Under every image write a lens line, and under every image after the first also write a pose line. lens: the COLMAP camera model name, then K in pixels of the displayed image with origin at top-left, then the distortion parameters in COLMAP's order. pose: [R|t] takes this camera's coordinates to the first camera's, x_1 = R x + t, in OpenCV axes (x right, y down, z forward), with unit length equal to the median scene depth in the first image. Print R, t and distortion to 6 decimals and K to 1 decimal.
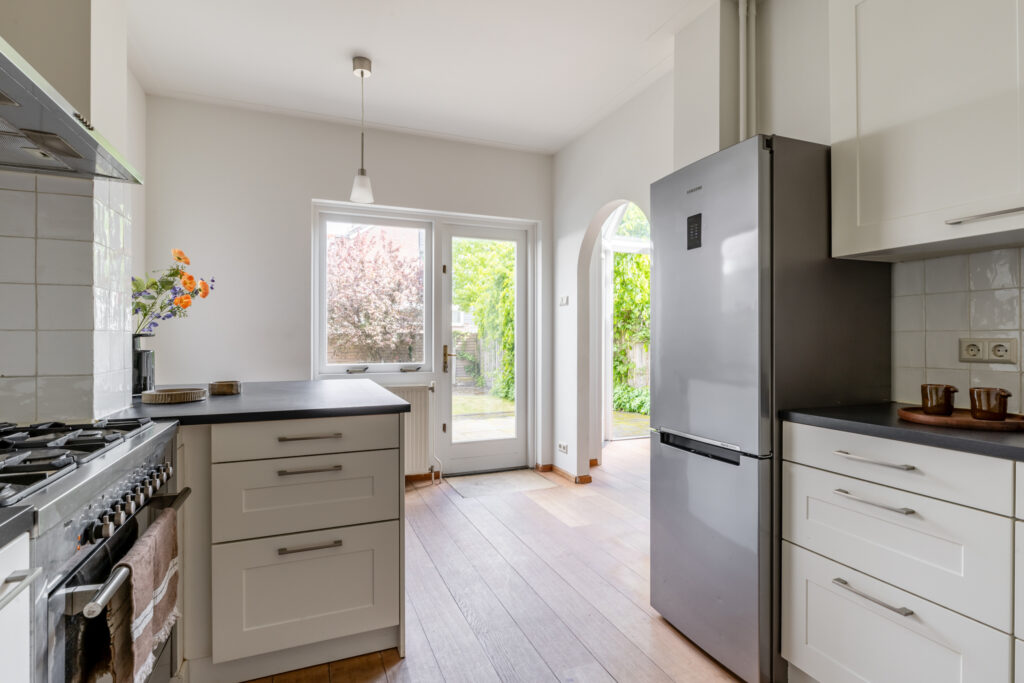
lens RADIAL K [[511.2, 0, 512.0], [0, 511.2, 341.5], [0, 0, 1]] dist [-0.003829, -0.000411]
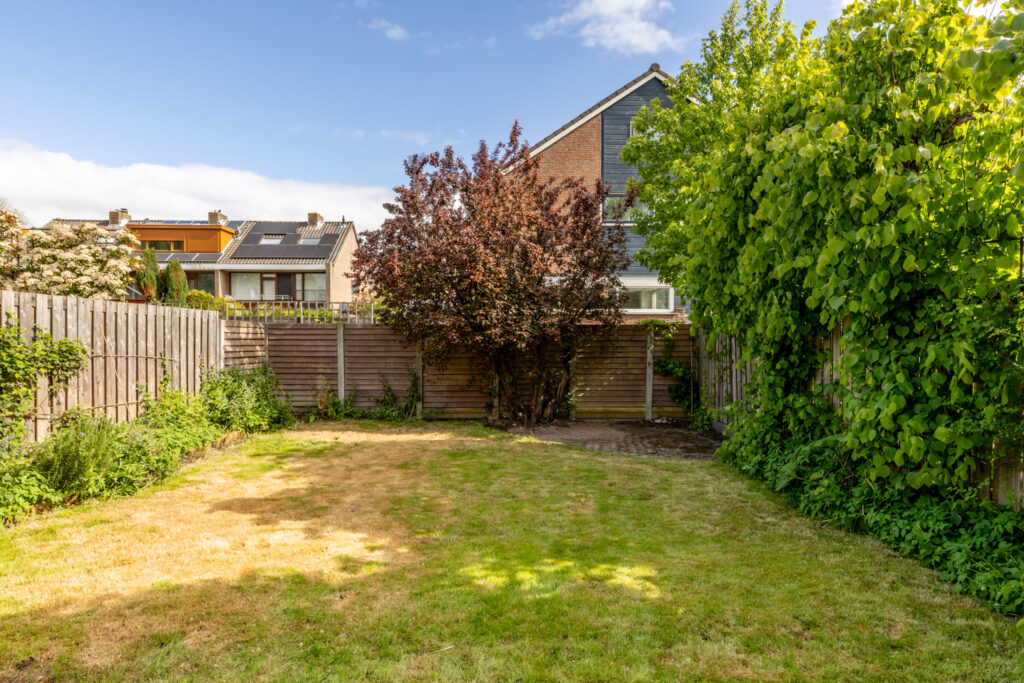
lens RADIAL K [[583.7, 0, 508.4], [0, 583.7, 339.7], [0, 0, 1]] dist [0.004738, 0.000665]
pose [[0.920705, 0.005227, -0.390224, -0.067690], [-0.007915, 0.999955, -0.005281, 0.024759], [0.390179, 0.007950, 0.920705, 2.387883]]
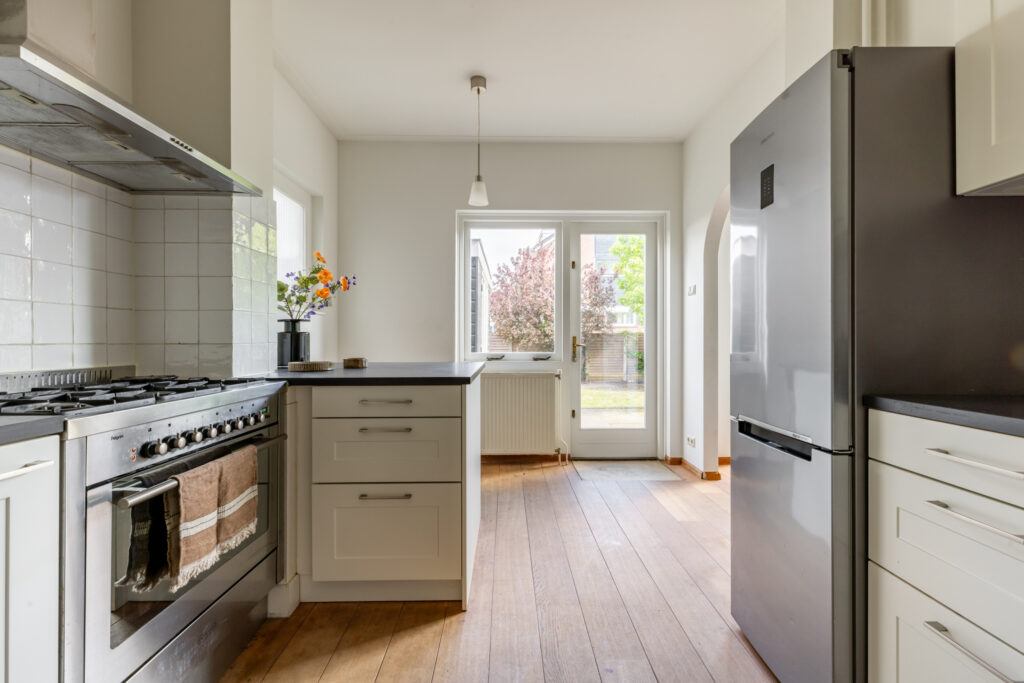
lens RADIAL K [[466.3, 0, 512.0], [0, 466.3, 341.5], [0, 0, 1]] dist [0.004947, -0.000082]
pose [[0.930199, 0.002835, -0.367046, 0.155542], [-0.004068, 0.999988, -0.002585, 0.030863], [0.367034, 0.003897, 0.930199, 0.070307]]
